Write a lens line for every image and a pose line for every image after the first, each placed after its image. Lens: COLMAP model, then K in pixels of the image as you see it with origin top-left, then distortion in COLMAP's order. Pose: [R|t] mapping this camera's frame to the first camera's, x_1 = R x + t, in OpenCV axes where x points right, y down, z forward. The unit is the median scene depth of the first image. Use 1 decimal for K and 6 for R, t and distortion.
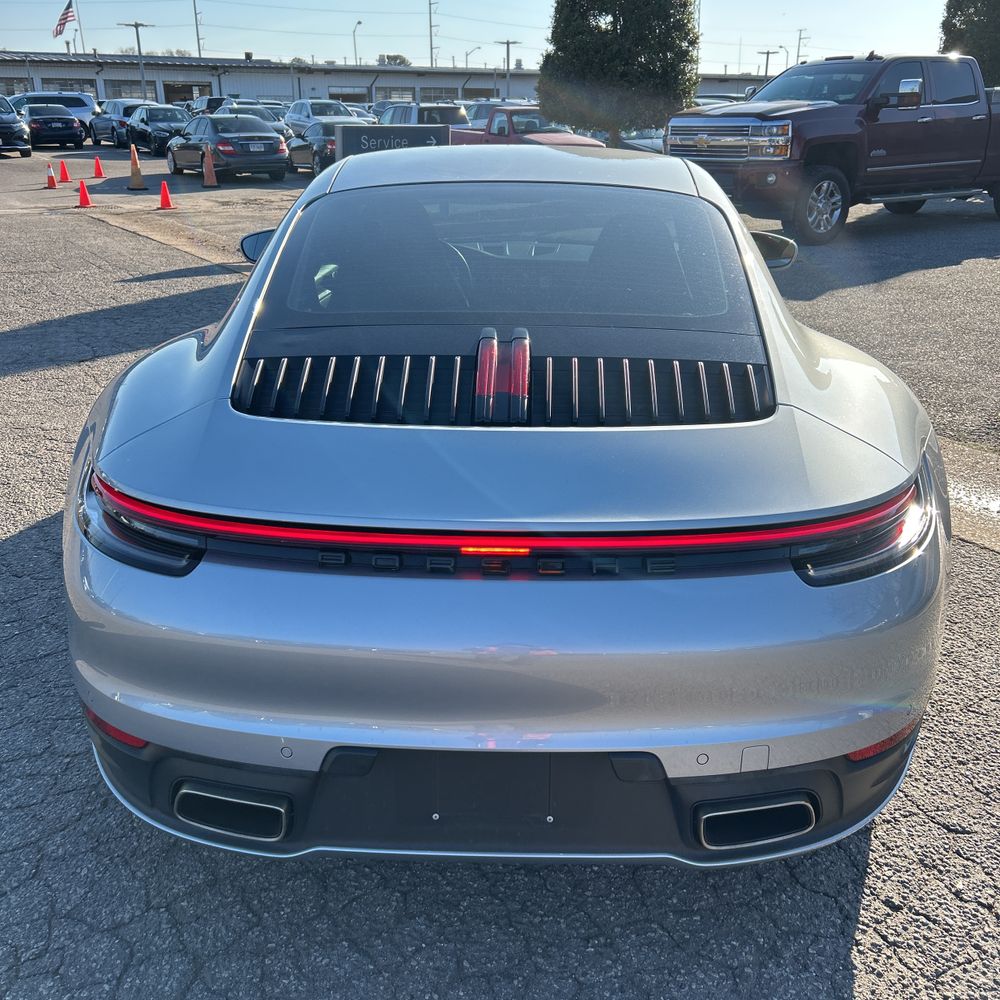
lens RADIAL K [[1018.9, 0, 504.2], [0, 1018.9, 503.3], [0, 0, 1]] dist [0.029506, 0.000000]
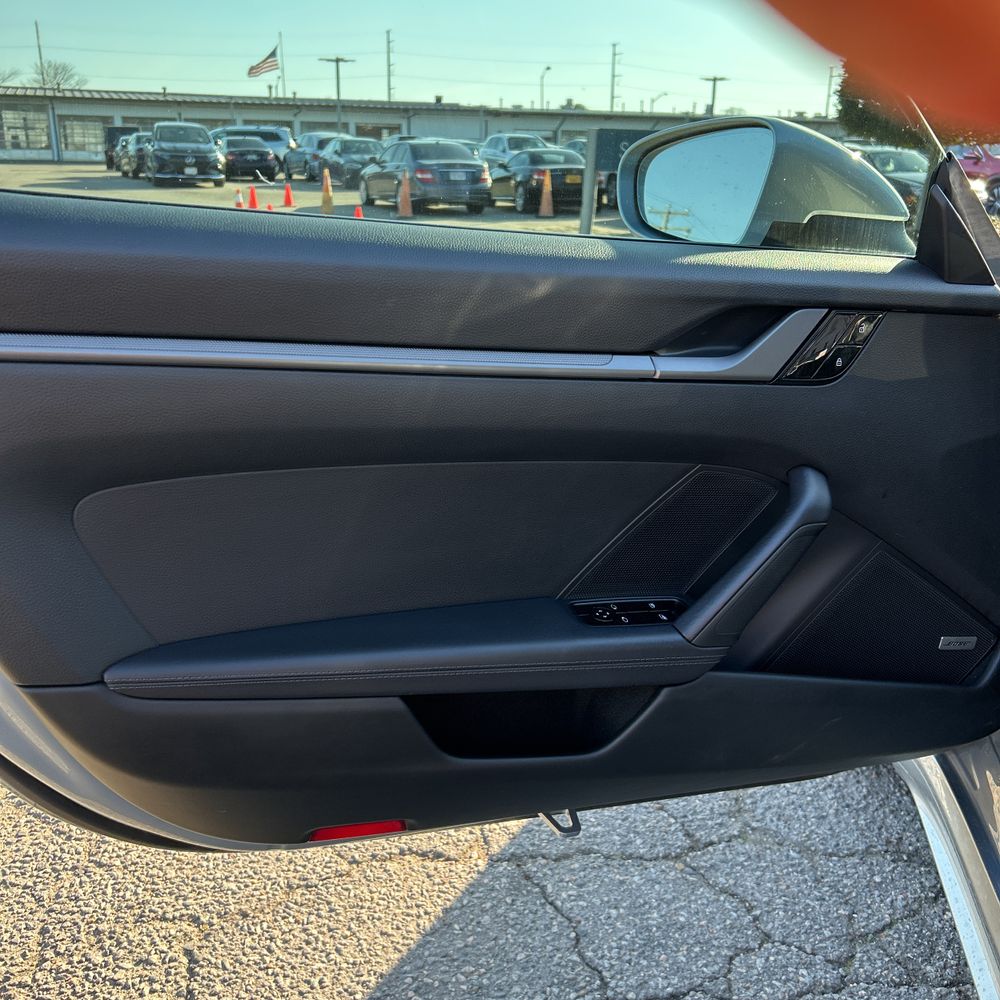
lens RADIAL K [[1018.9, 0, 497.2], [0, 1018.9, 496.6], [0, 0, 1]] dist [0.029506, 0.000000]
pose [[0.986178, 0.064701, -0.152532, -0.032800], [-0.071833, 0.996544, -0.041713, -0.020057], [0.149306, 0.052093, 0.987418, 0.084112]]
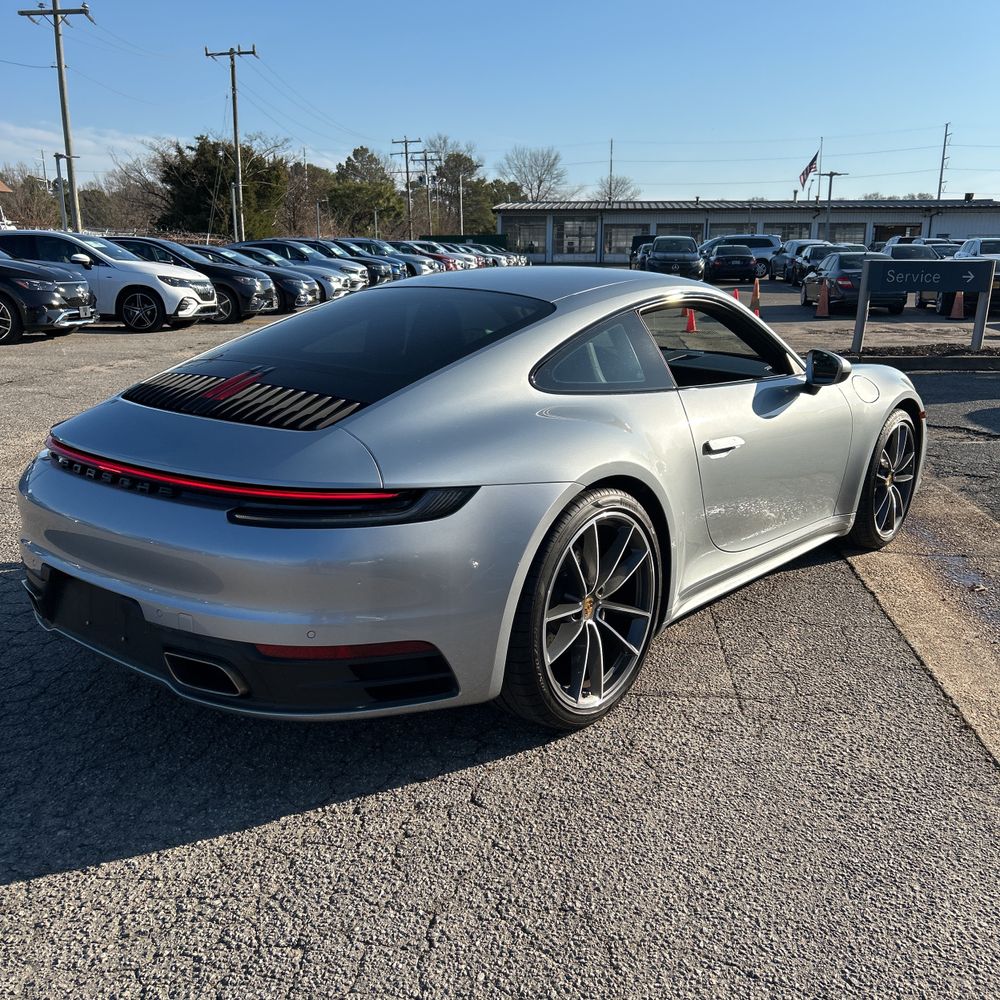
lens RADIAL K [[1018.9, 0, 501.7], [0, 1018.9, 505.3], [0, 0, 1]] dist [0.029506, 0.000000]
pose [[0.791498, 0.151576, -0.592077, 0.064397], [-0.222484, 0.973748, -0.048132, 0.001633], [0.569238, 0.169824, 0.804443, -0.000057]]
